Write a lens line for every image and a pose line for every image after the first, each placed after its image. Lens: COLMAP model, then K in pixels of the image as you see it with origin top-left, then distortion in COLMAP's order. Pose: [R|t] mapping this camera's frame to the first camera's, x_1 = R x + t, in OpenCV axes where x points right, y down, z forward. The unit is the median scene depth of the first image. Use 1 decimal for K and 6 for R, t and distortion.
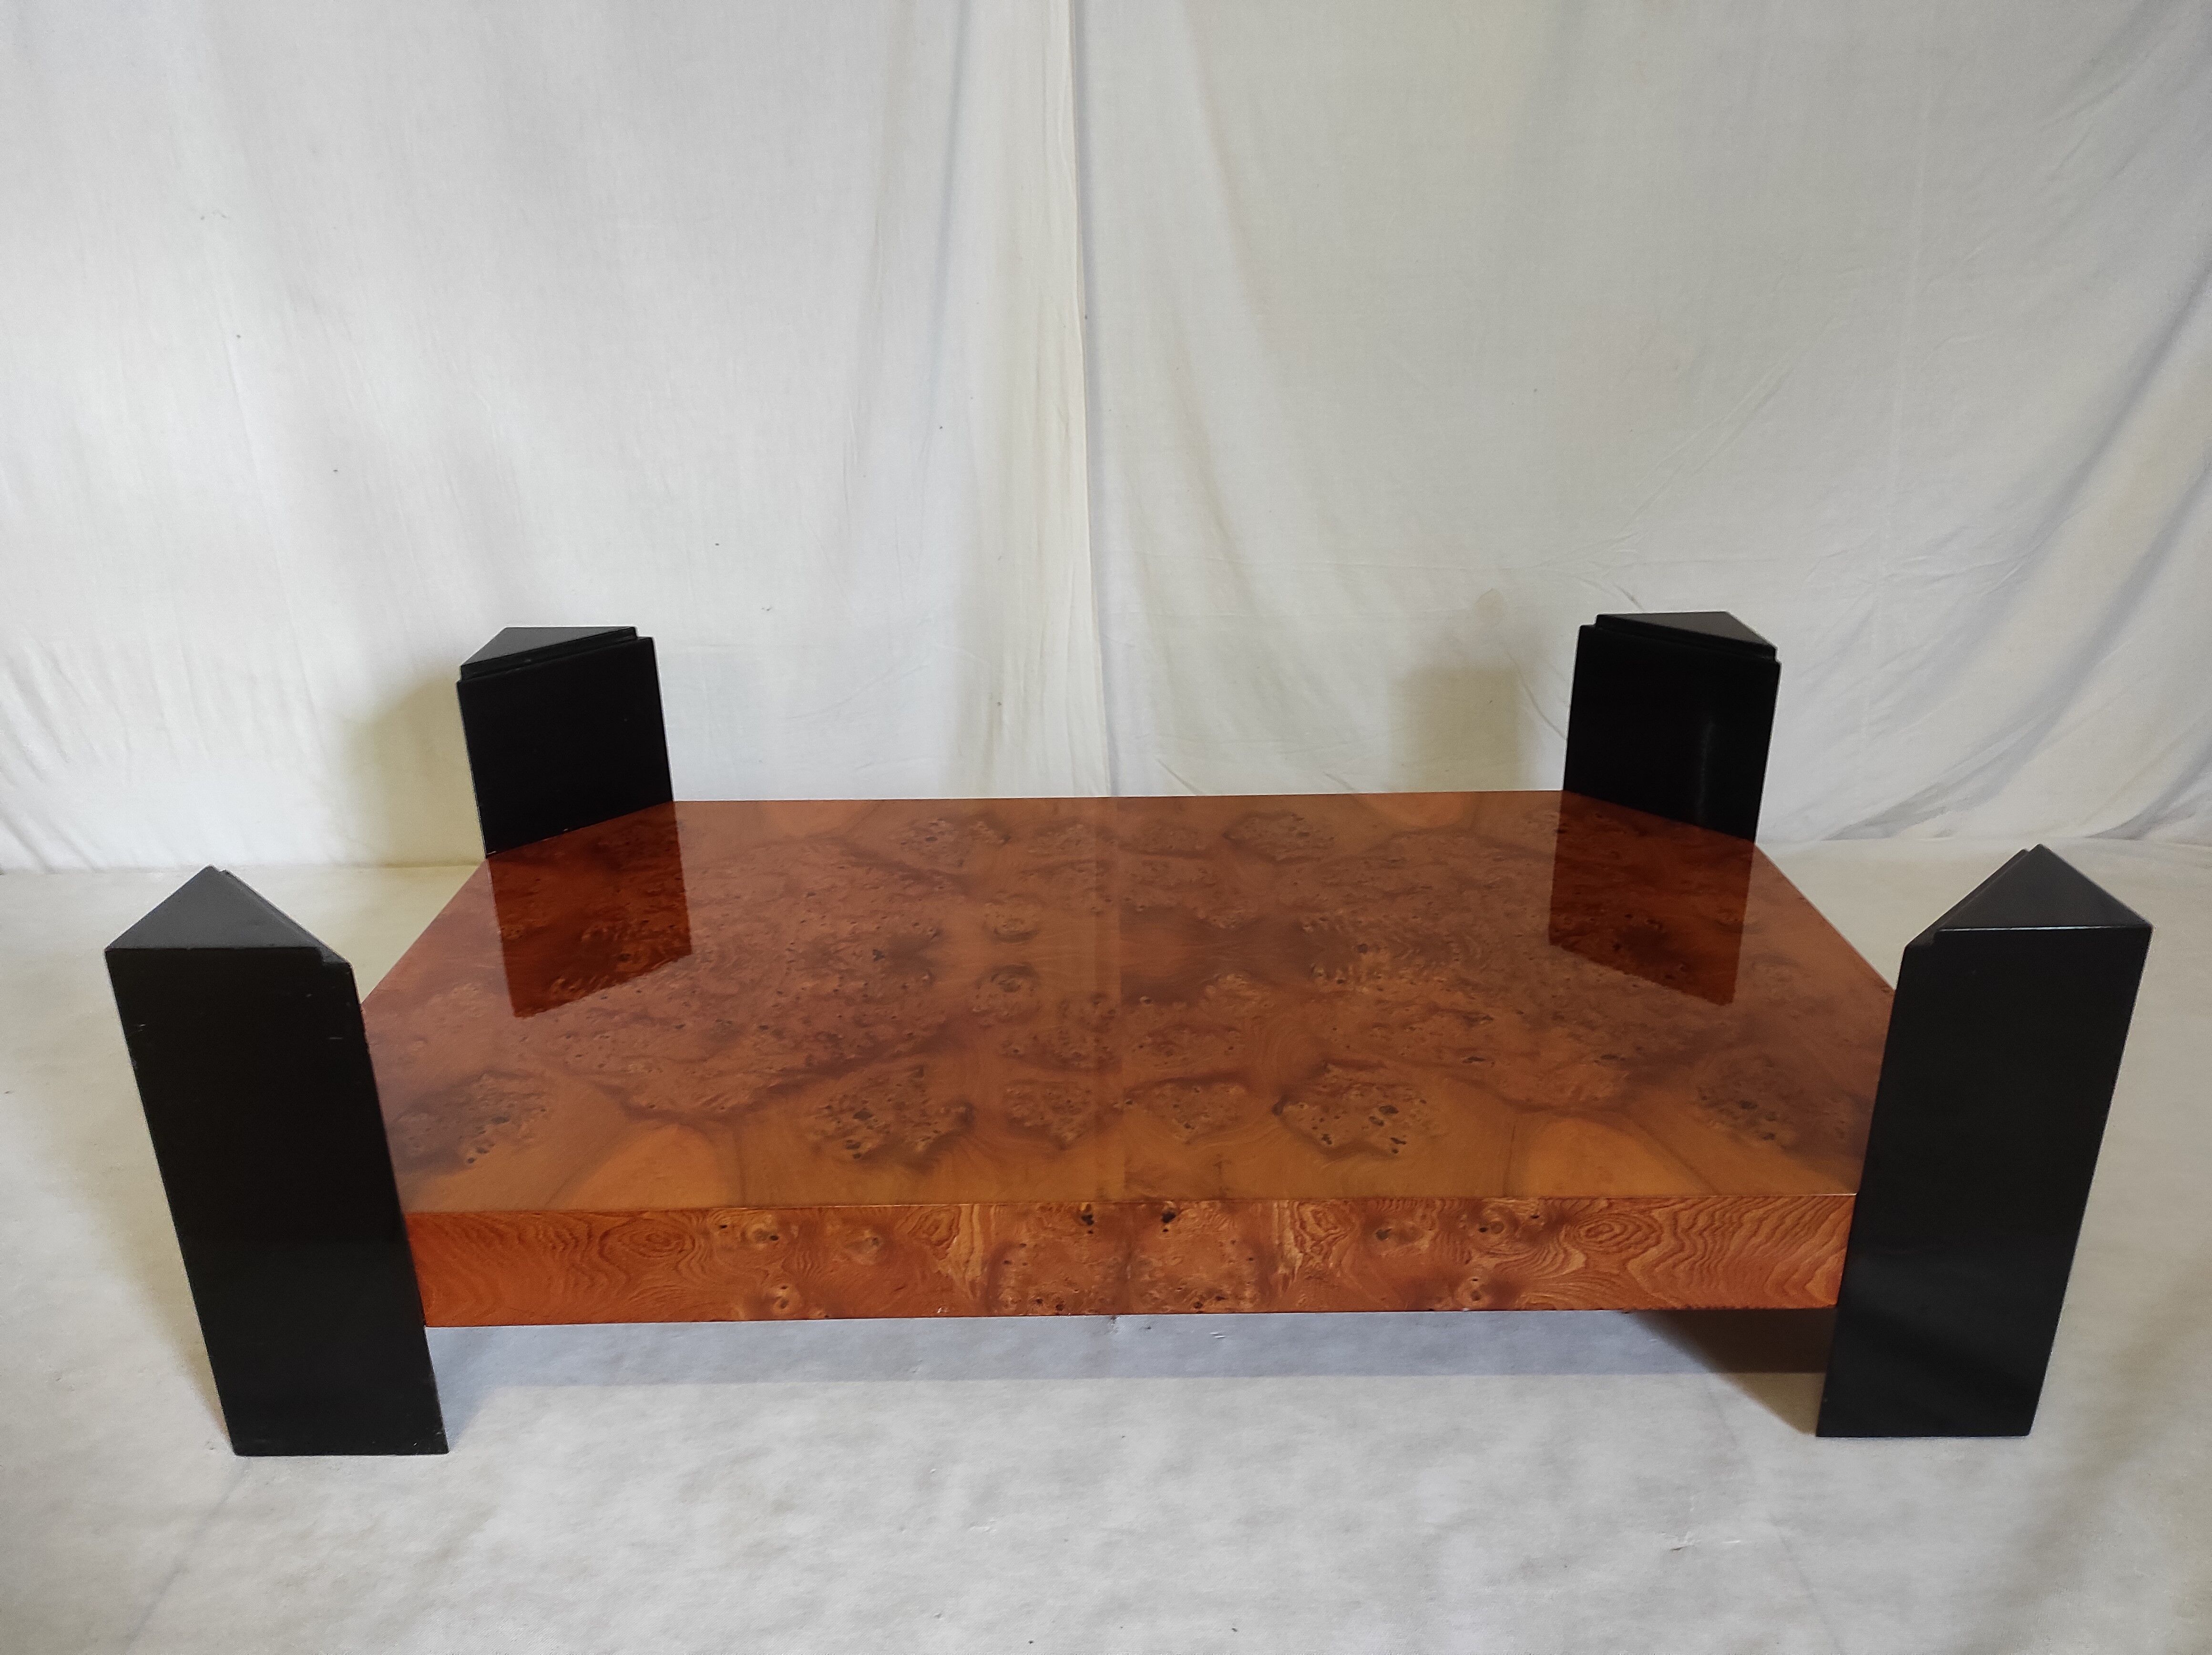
lens RADIAL K [[1647.1, 0, 1101.9], [0, 1647.1, 818.7], [0, 0, 1]] dist [0.009242, 0.001186]
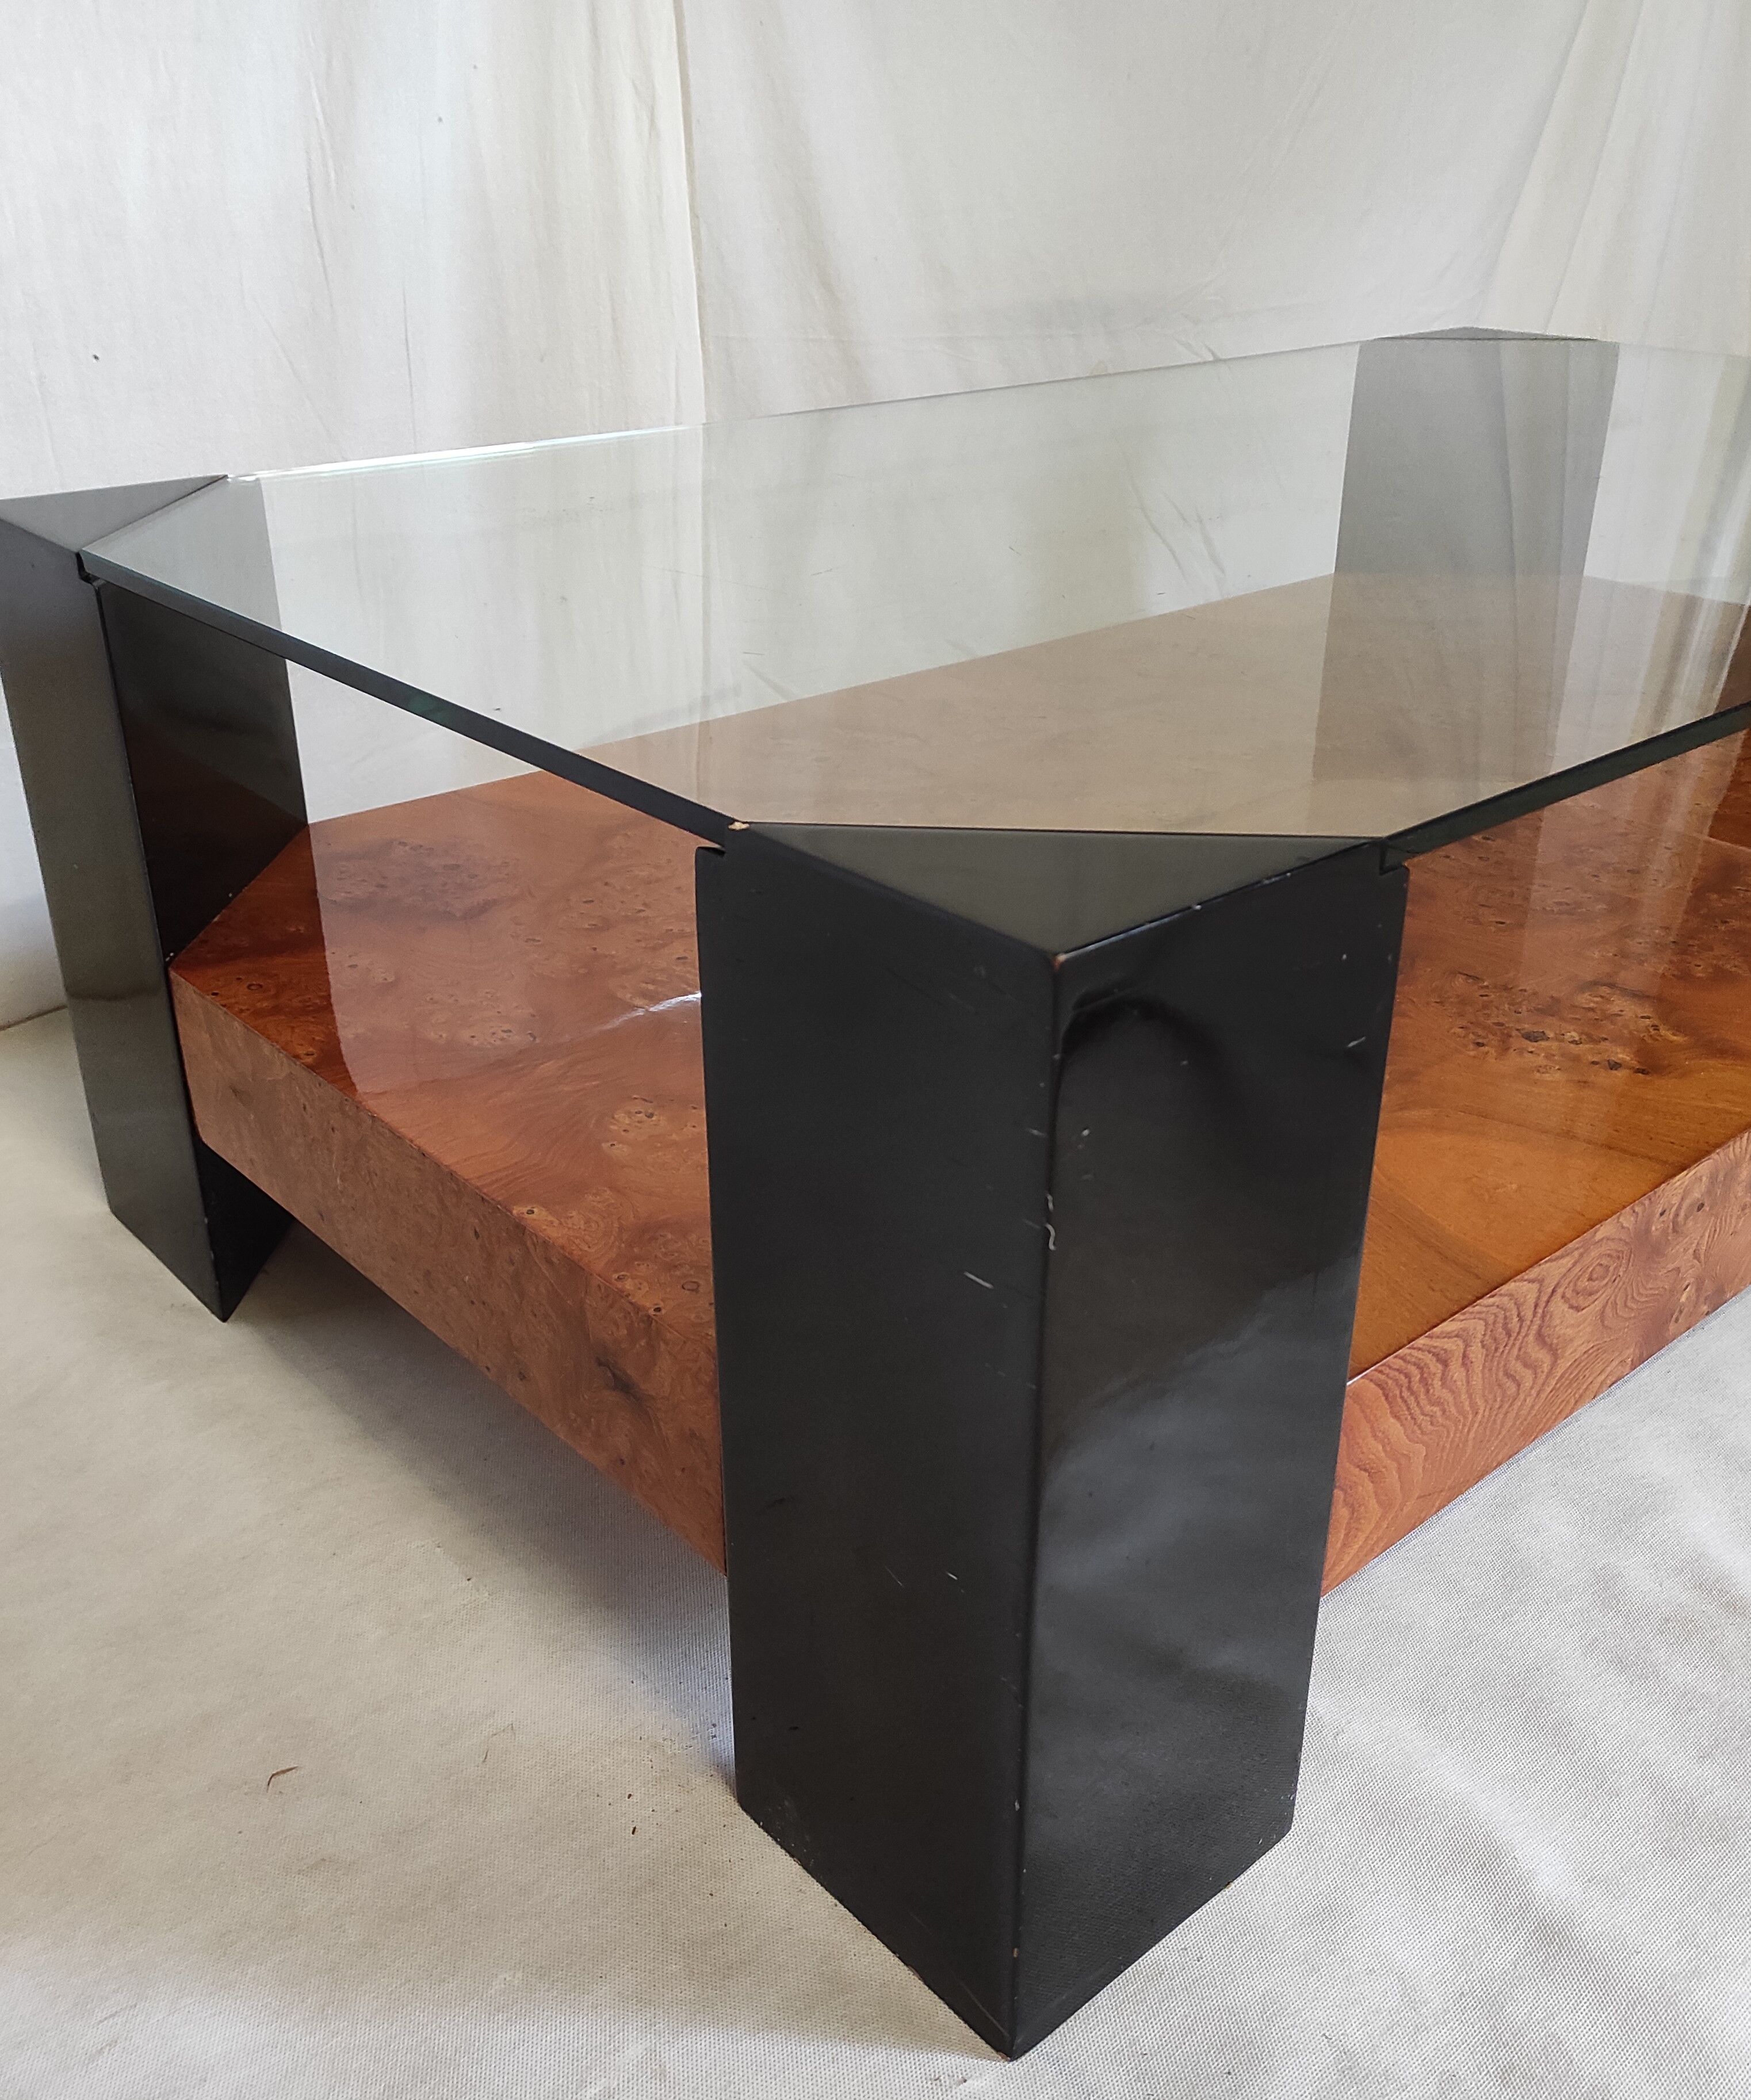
lens RADIAL K [[2001.8, 0, 875.5], [0, 2001.8, 1050.0], [0, 0, 1]] dist [0.055914, 0.002854]
pose [[0.742114, -0.273289, 0.612029, -0.831529], [0.229933, 0.961494, 0.150530, 0.010465], [-0.629601, 0.029015, 0.776377, 0.568484]]
